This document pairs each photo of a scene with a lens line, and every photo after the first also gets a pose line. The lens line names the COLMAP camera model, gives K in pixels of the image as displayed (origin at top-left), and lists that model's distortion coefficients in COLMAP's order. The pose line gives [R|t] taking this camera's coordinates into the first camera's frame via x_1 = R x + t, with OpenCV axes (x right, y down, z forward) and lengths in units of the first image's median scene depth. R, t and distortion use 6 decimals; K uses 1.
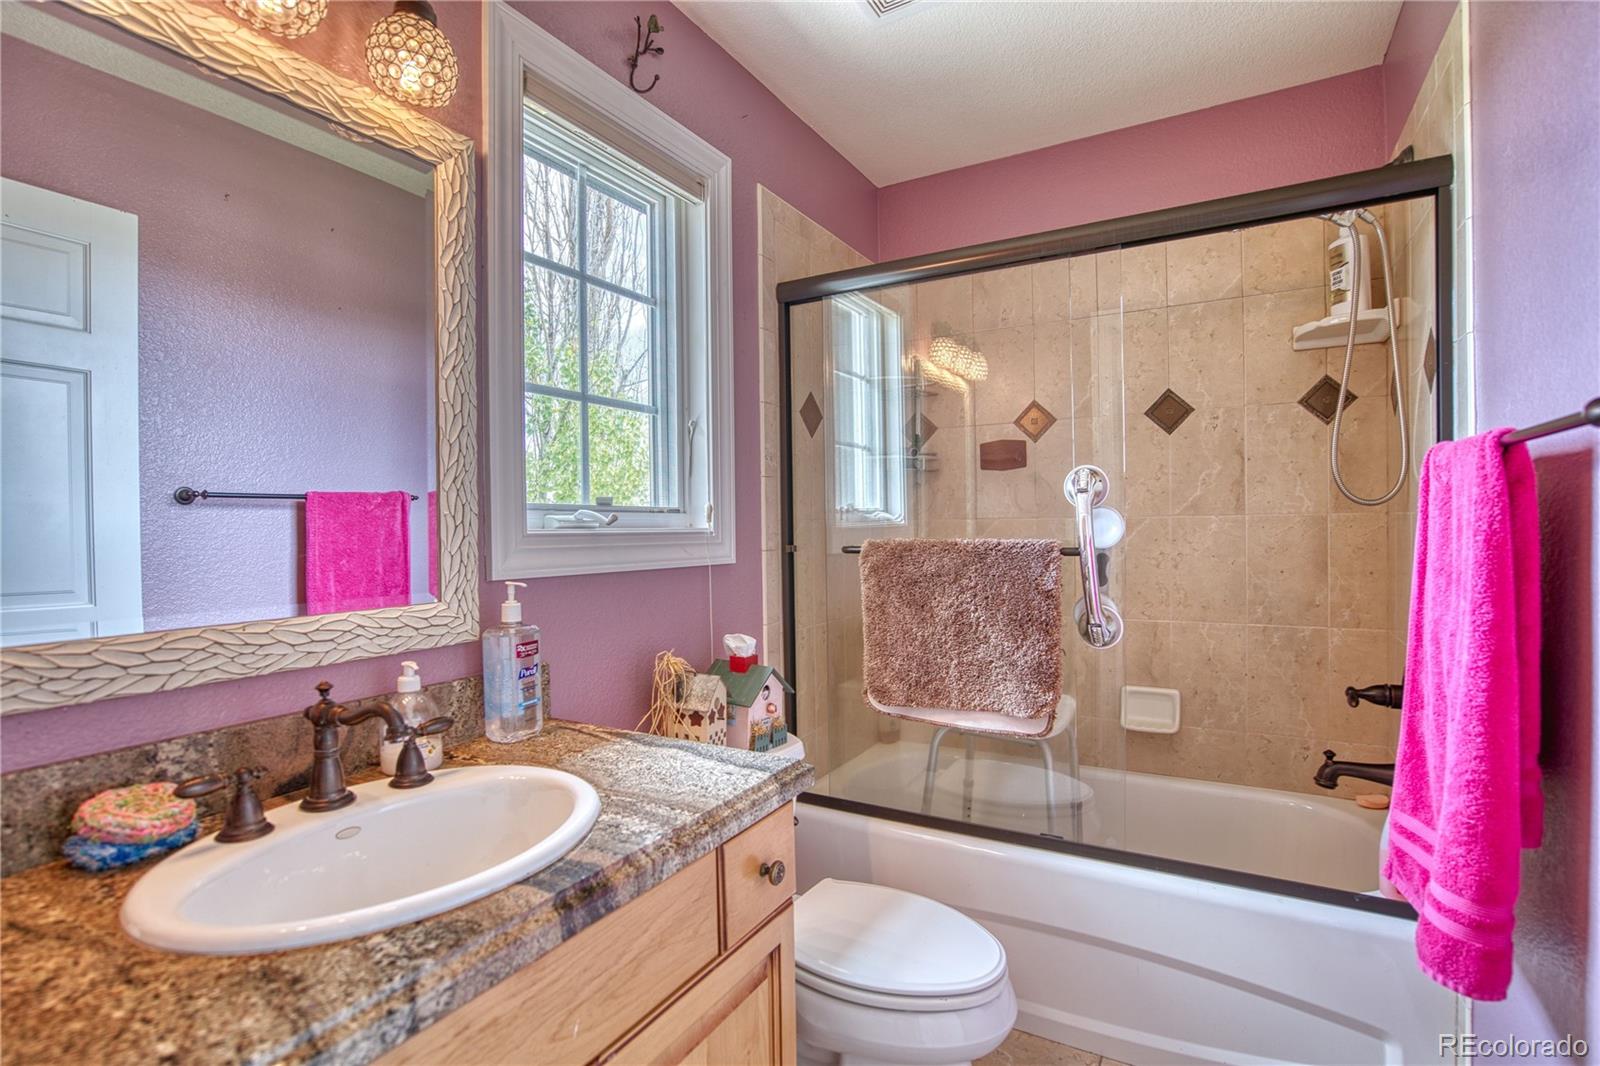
lens RADIAL K [[746.2, 0, 811.5], [0, 746.2, 528.3], [0, 0, 1]] dist [-0.020243, 0.003169]
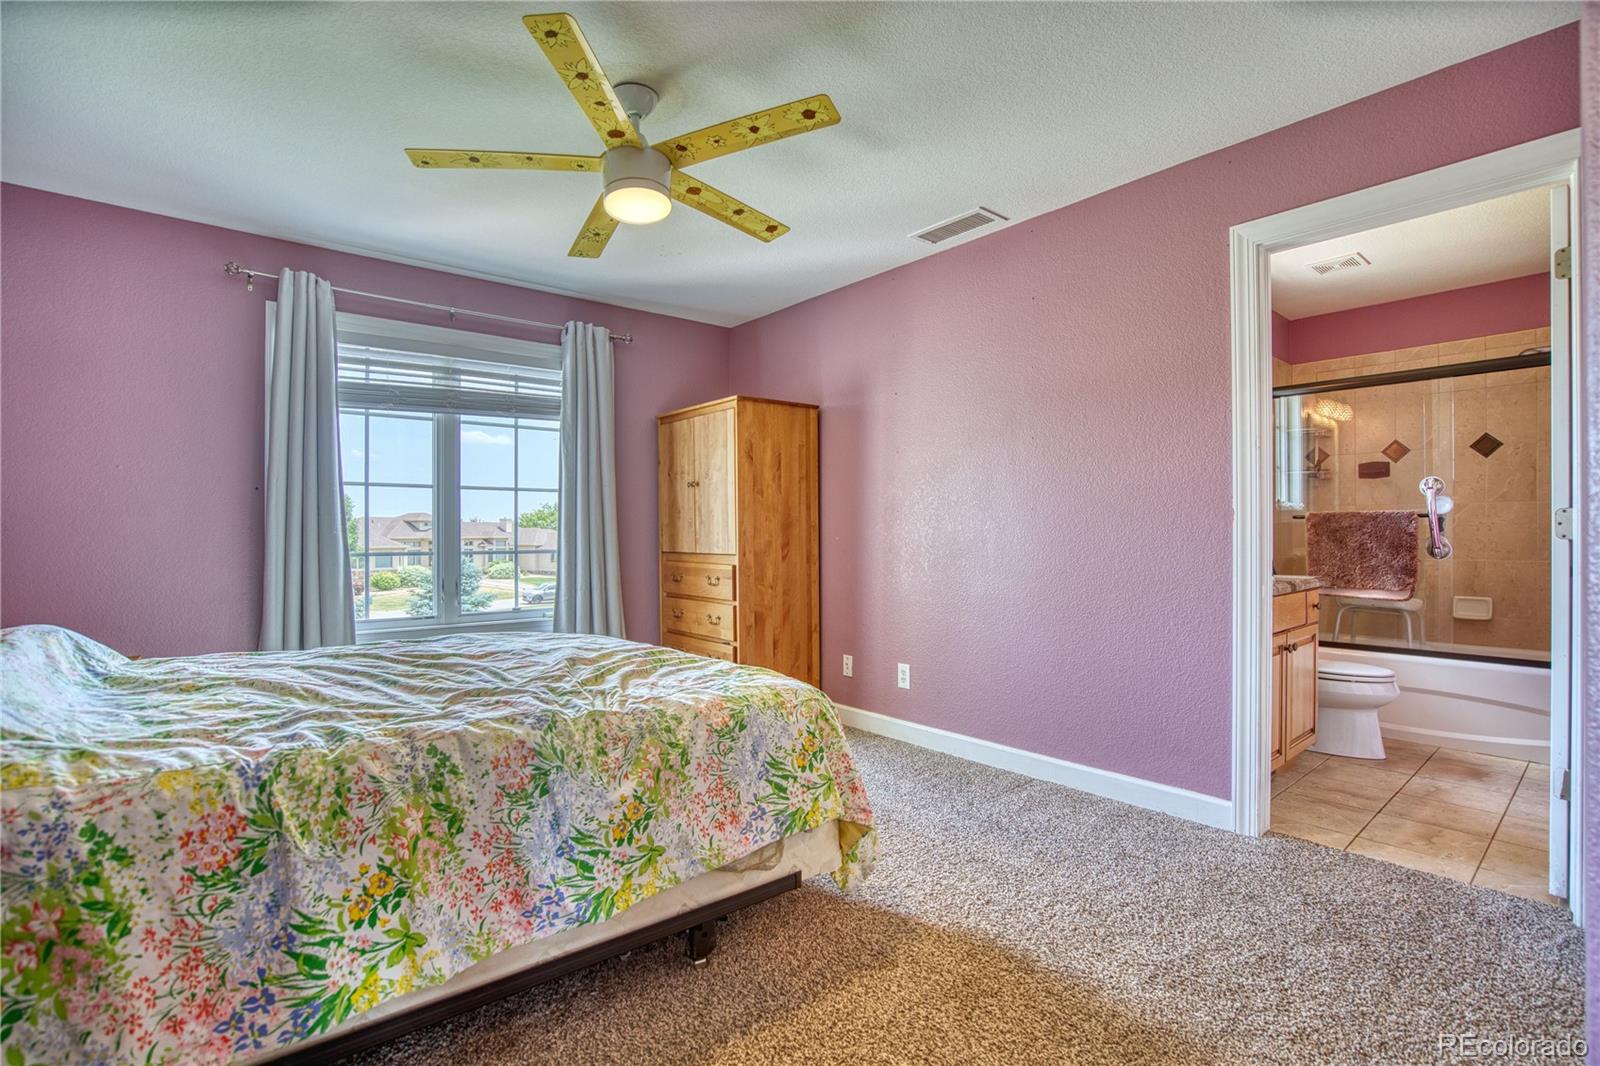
lens RADIAL K [[746.2, 0, 784.9], [0, 746.2, 535.3], [0, 0, 1]] dist [-0.020243, 0.003169]
pose [[0.937537, 0.009820, -0.347748, -0.519917], [-0.010903, 0.999940, -0.001158, 0.087508], [0.347715, 0.004877, 0.937587, -1.328439]]
